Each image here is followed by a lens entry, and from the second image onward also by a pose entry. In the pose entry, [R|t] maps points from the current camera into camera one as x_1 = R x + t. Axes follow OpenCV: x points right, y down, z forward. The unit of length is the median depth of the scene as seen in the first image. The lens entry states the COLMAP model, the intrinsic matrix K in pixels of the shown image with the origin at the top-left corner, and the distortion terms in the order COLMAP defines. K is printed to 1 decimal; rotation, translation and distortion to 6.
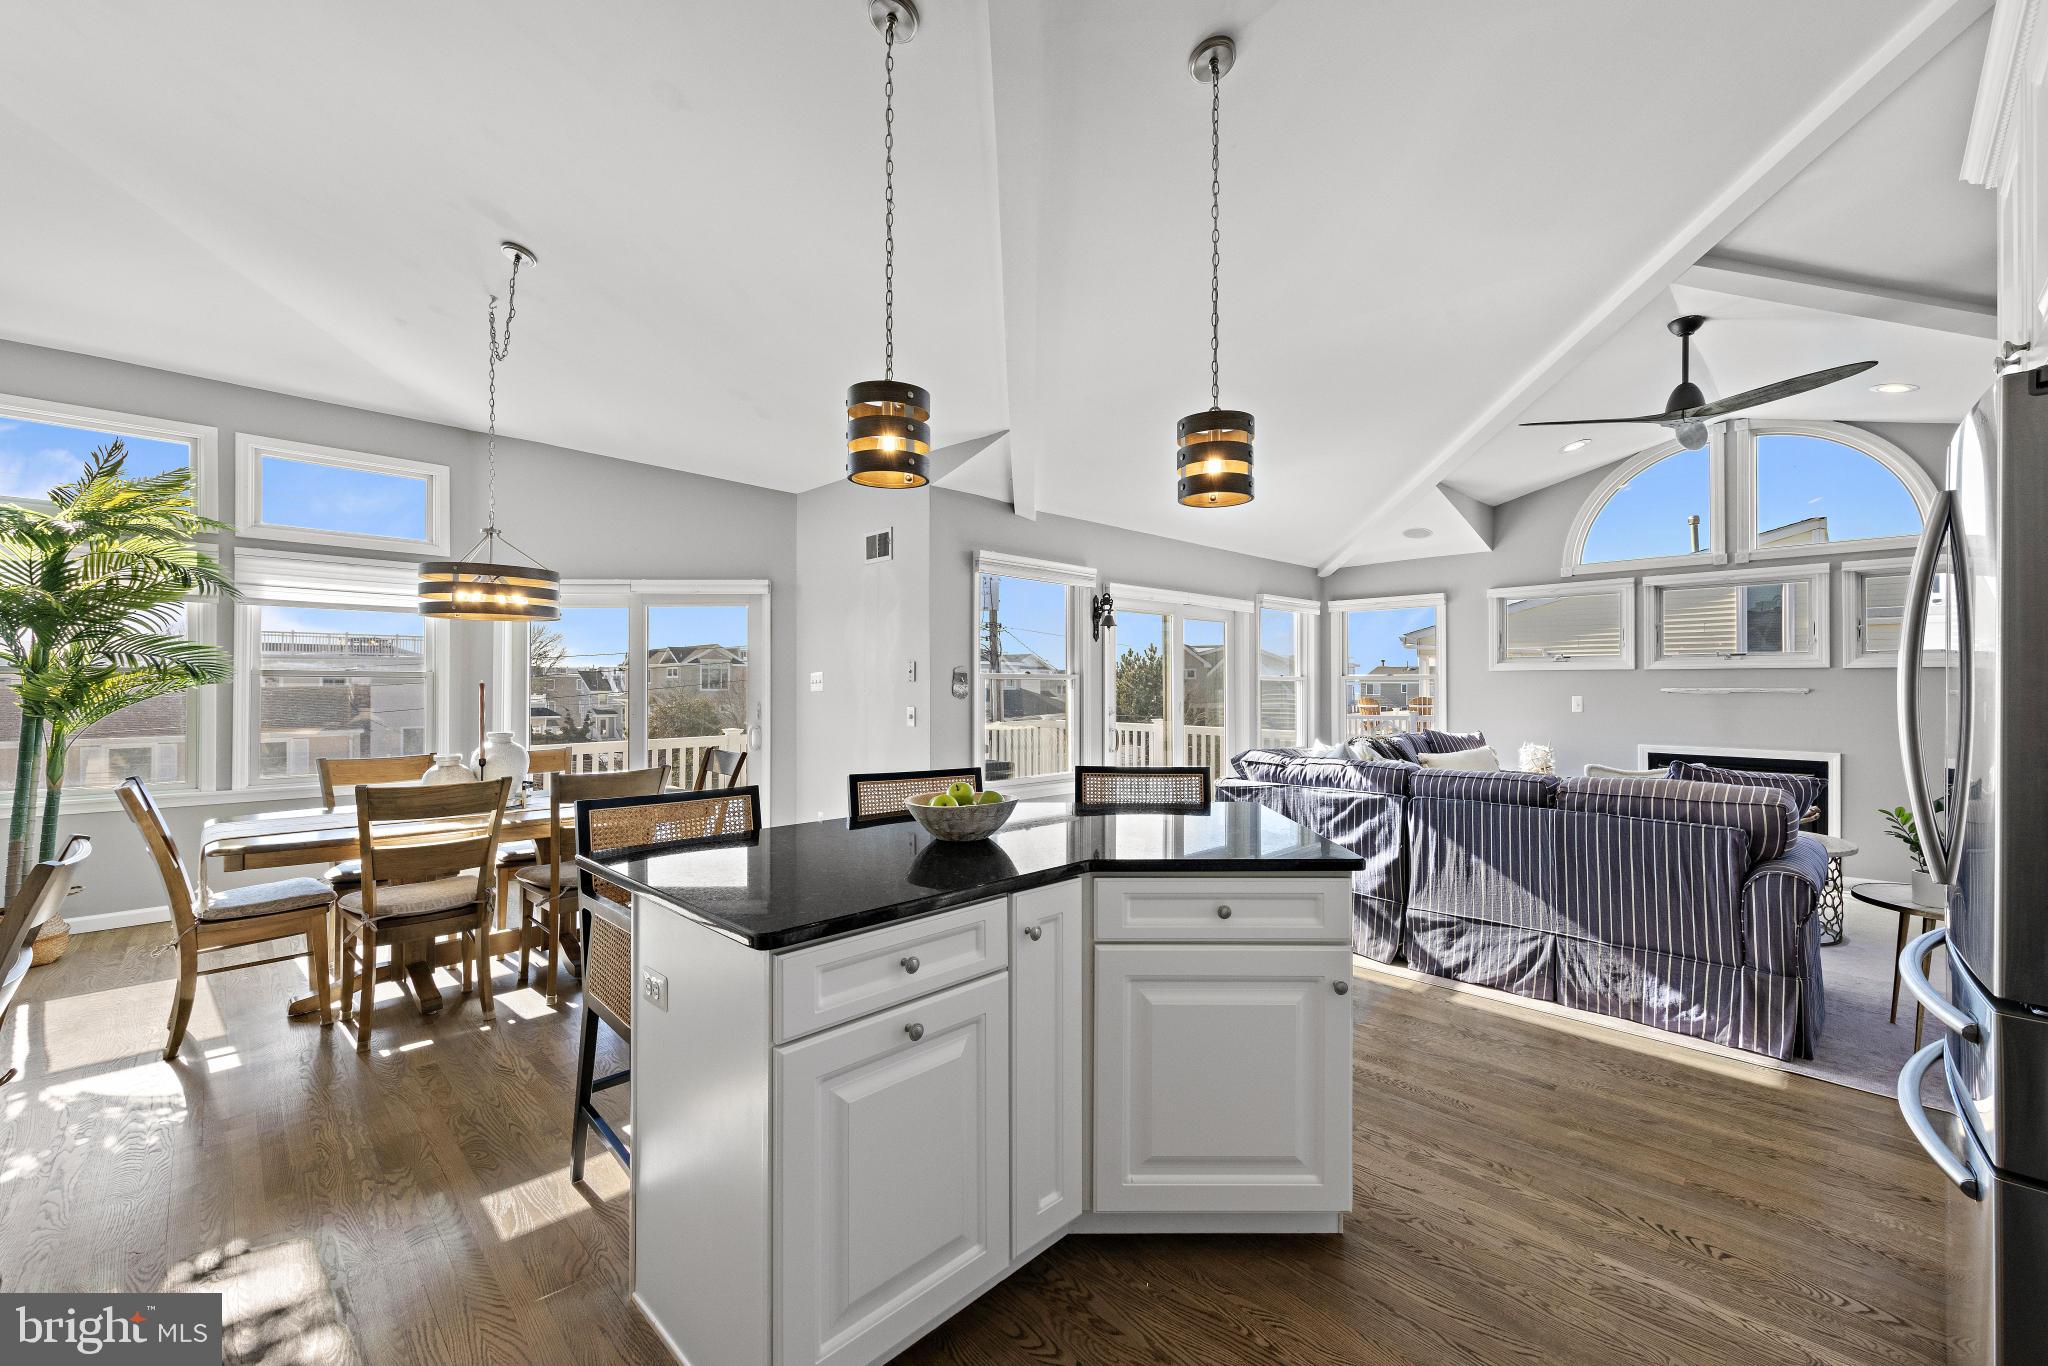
lens RADIAL K [[815.5, 0, 1032.0], [0, 815.5, 686.3], [0, 0, 1]] dist [0.006936, 0.000696]
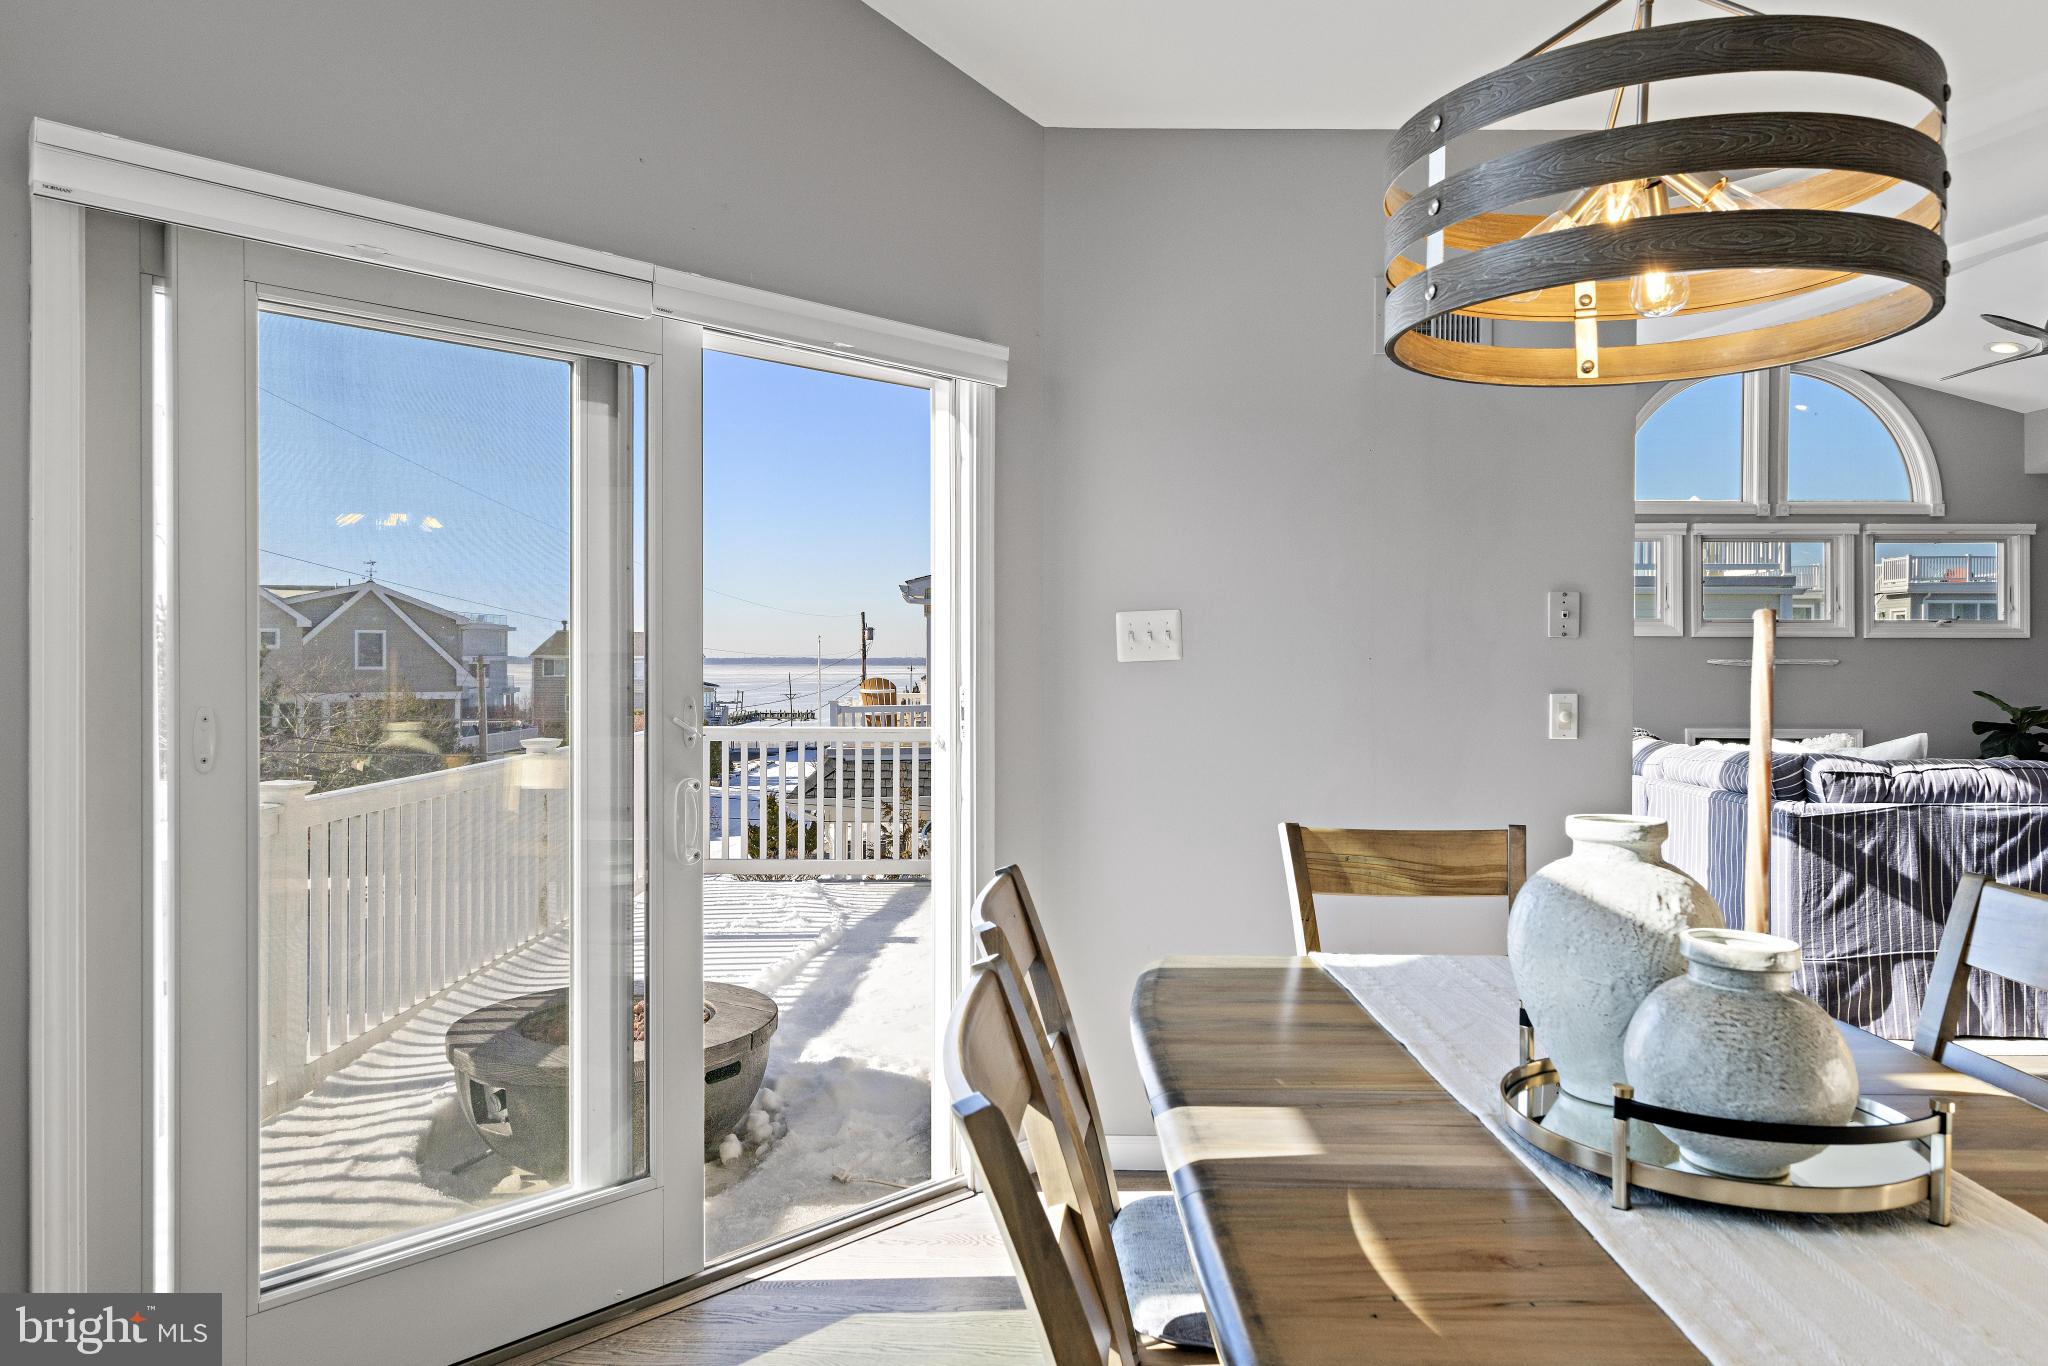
lens RADIAL K [[1345.2, 0, 1009.7], [0, 1345.2, 646.1], [0, 0, 1]] dist [-0.004620, 0.004882]
pose [[0.710121, 0.009655, 0.704014, -0.998729], [-0.001027, 0.999919, -0.012678, 0.009117], [-0.704079, 0.008280, 0.710073, 0.782320]]
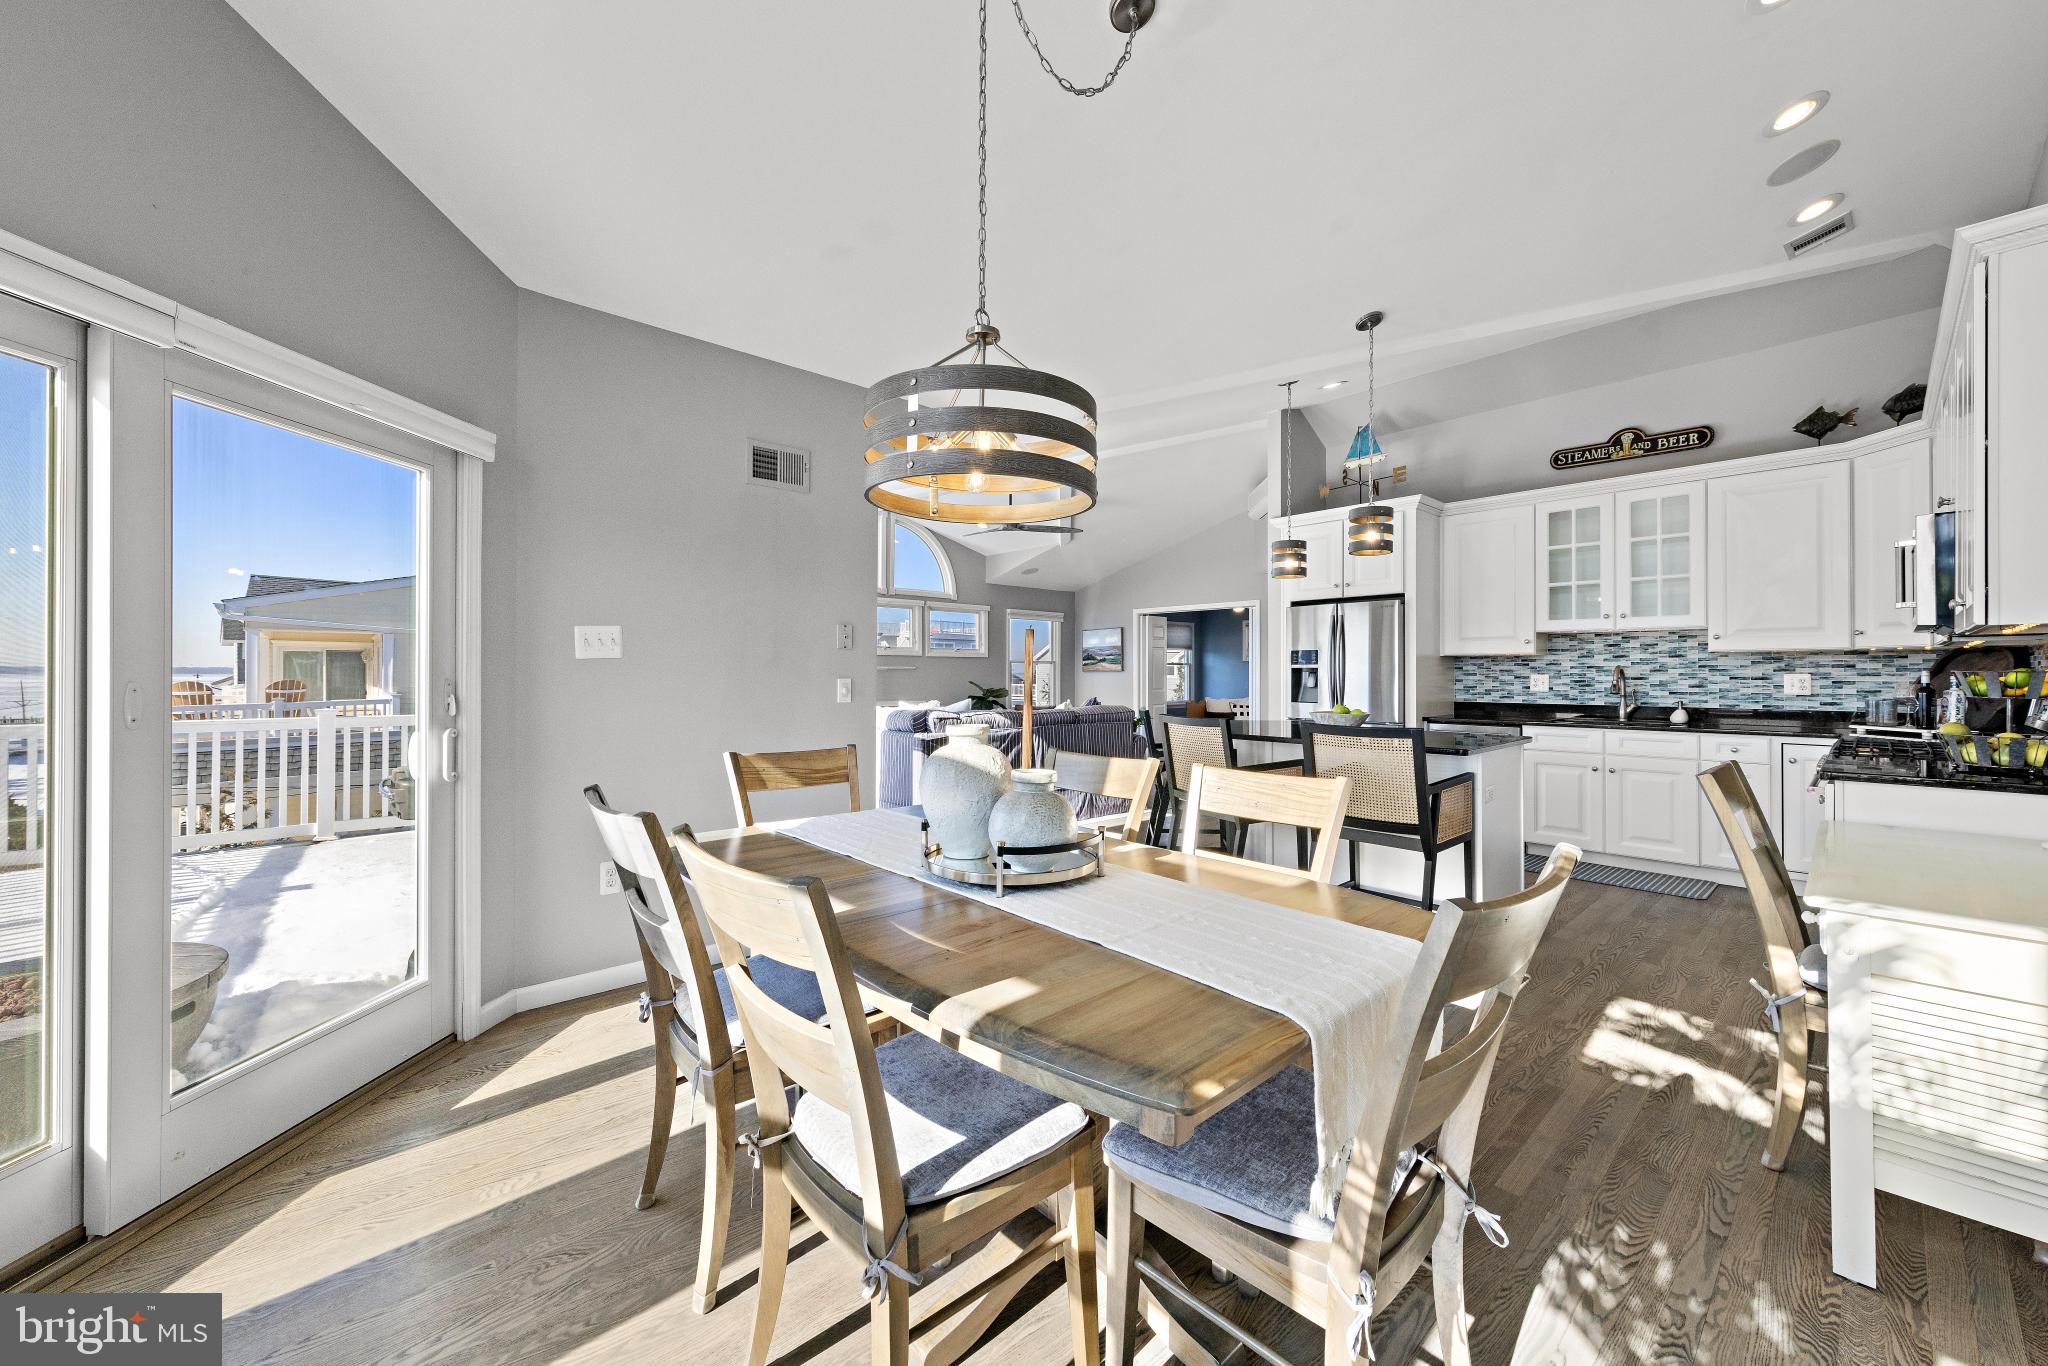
lens RADIAL K [[815.5, 0, 1010.7], [0, 815.5, 669.9], [0, 0, 1]] dist [0.006936, 0.000696]
pose [[0.039027, 0.006602, 0.999216, -1.124004], [-0.000299, 0.999978, -0.006595, 0.025279], [-0.999238, -0.000042, 0.039028, 0.911537]]
